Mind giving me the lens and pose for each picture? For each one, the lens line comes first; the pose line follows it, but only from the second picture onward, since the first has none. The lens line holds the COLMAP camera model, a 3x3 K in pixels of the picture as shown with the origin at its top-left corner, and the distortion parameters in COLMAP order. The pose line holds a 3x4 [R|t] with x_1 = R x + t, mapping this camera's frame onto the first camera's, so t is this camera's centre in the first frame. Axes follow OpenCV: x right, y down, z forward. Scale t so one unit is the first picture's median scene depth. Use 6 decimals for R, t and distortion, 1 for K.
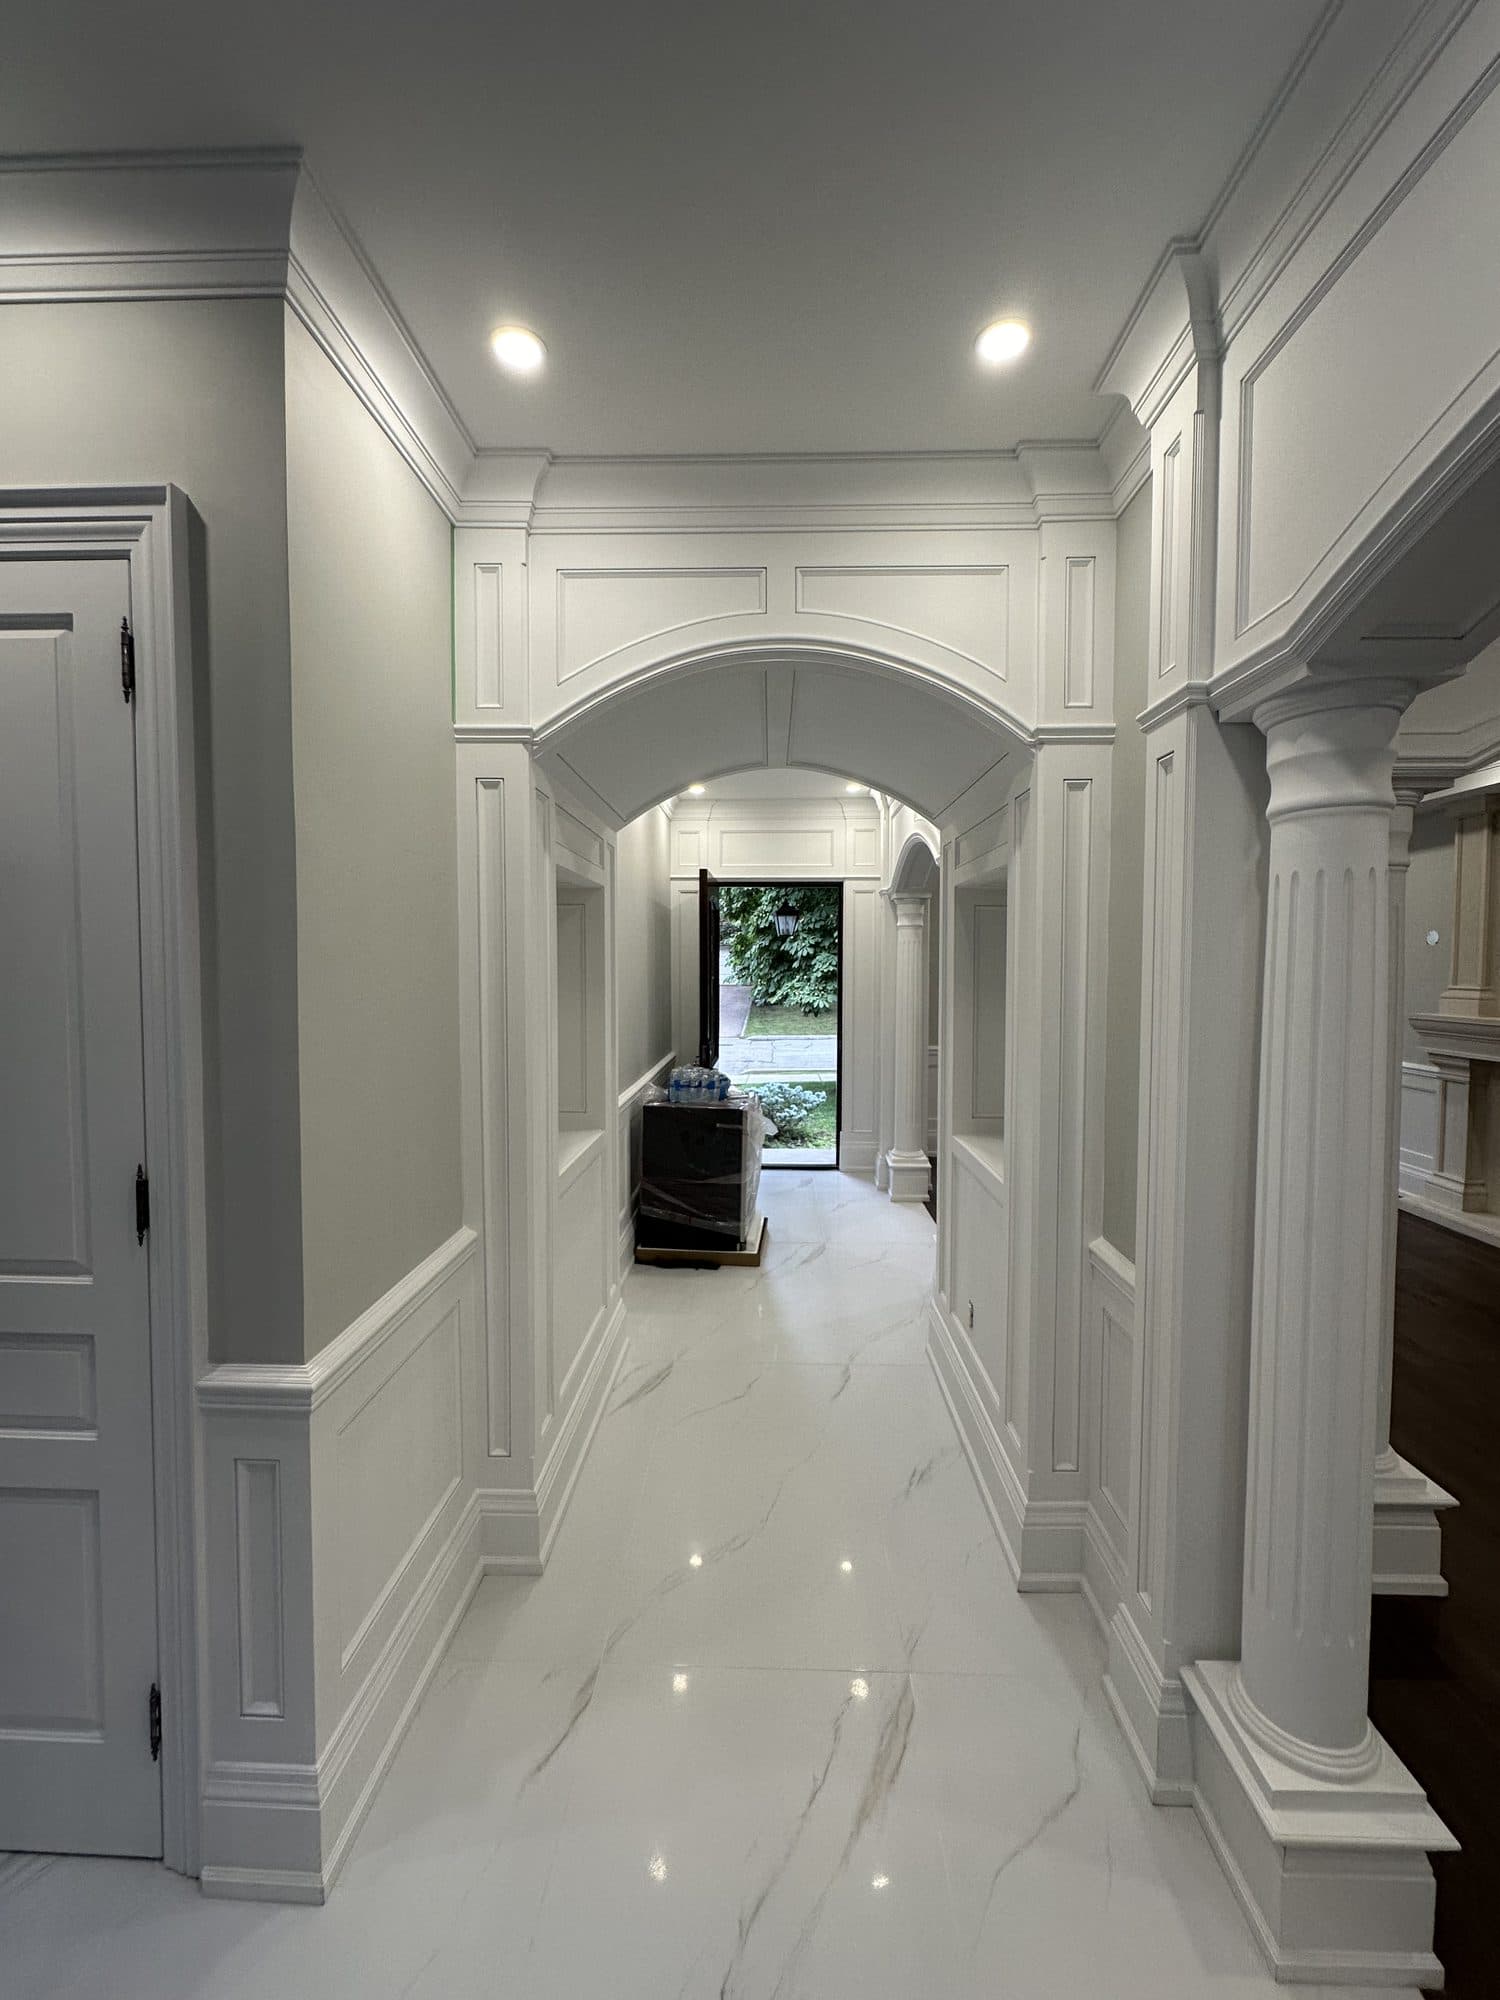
lens RADIAL K [[796.1, 0, 753.1], [0, 796.1, 997.0], [0, 0, 1]] dist [-0.000504, -0.000208]
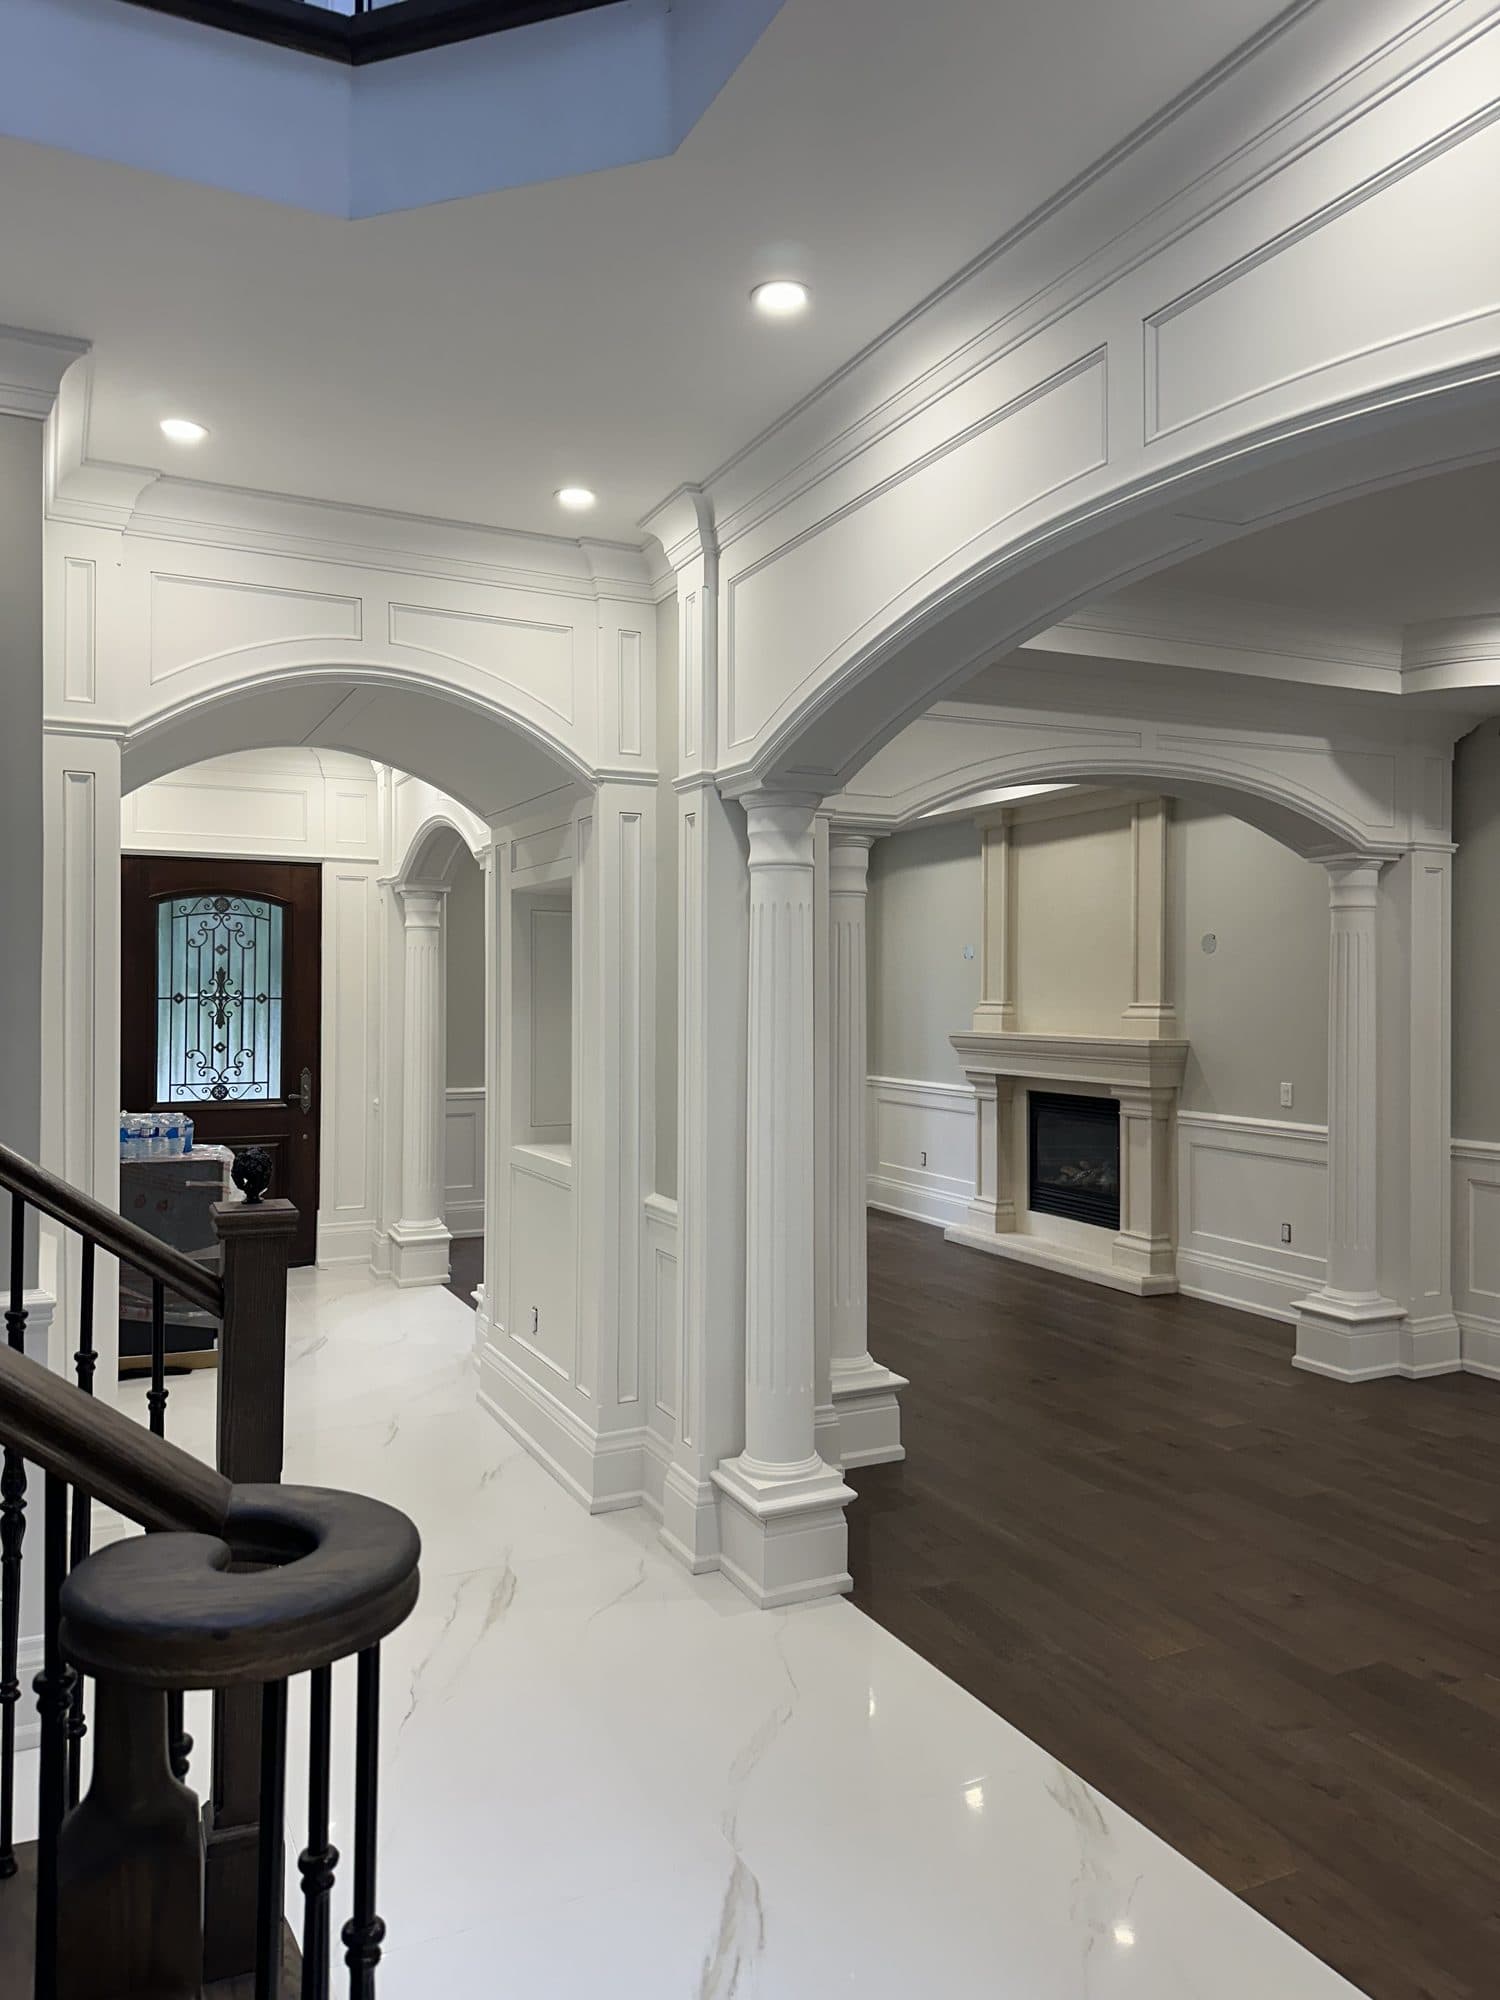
lens RADIAL K [[1403.6, 0, 749.5], [0, 1403.6, 995.2], [0, 0, 1]] dist [0.069619, -0.081219]
pose [[0.885838, 0.000159, 0.463995, -0.423330], [0.017647, 0.999265, -0.034033, 0.080019], [-0.463659, 0.038336, 0.885184, -0.965592]]
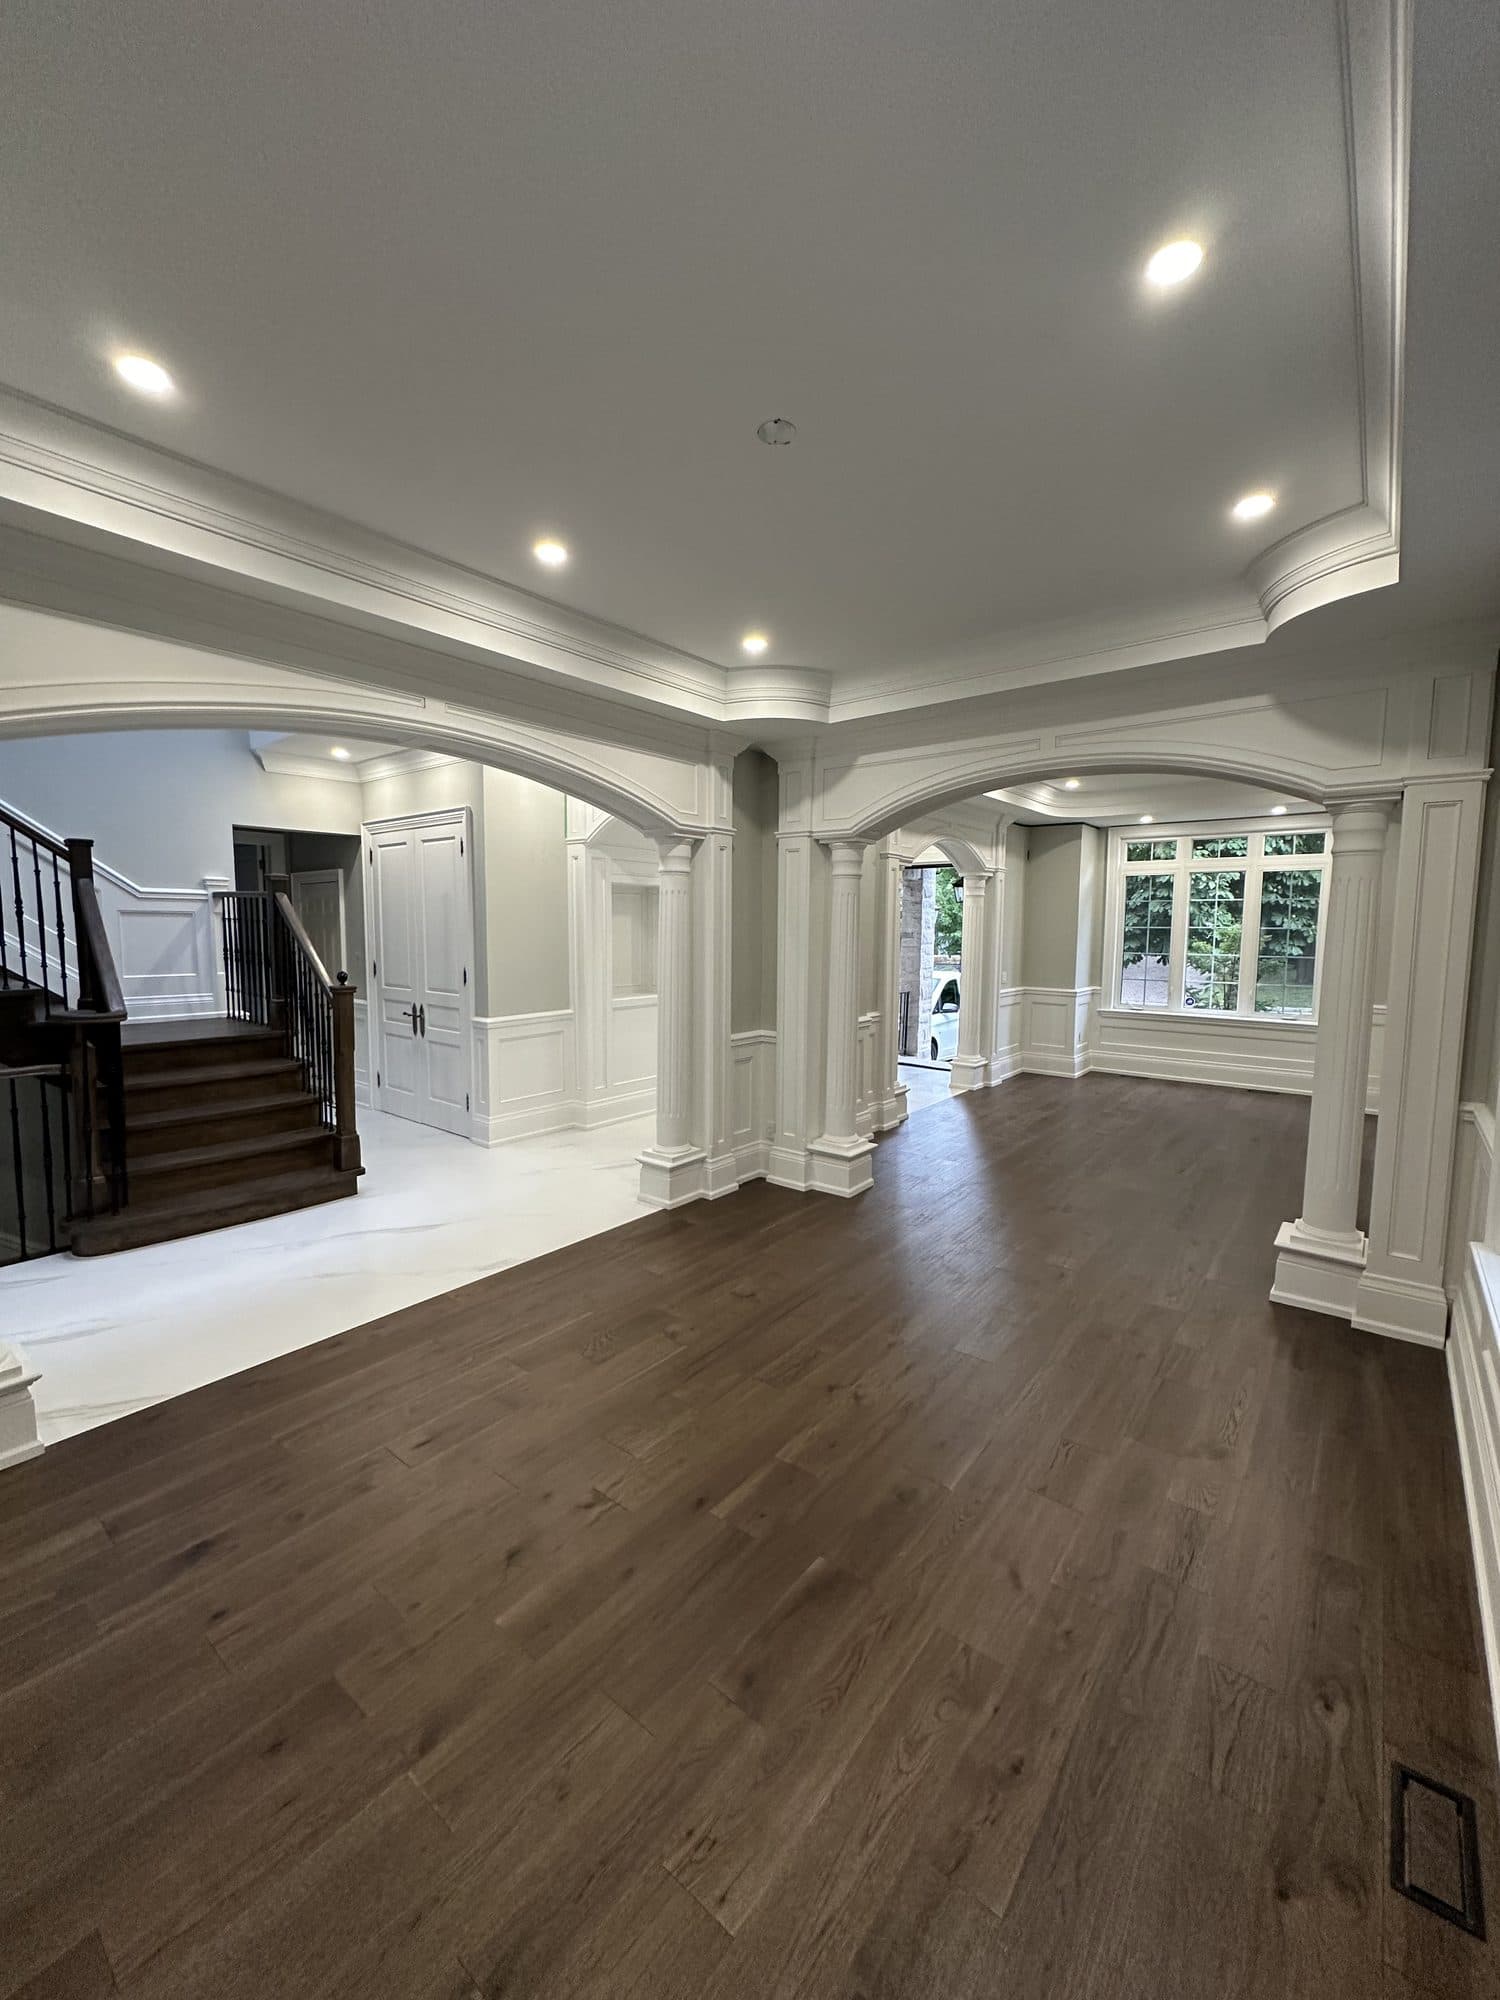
lens RADIAL K [[796.1, 0, 753.4], [0, 796.1, 996.1], [0, 0, 1]] dist [-0.000504, -0.000208]
pose [[0.801503, 0.056942, -0.595273, 2.032555], [-0.032905, 0.998147, 0.051175, 0.072737], [0.597084, -0.021429, 0.801892, -1.002848]]
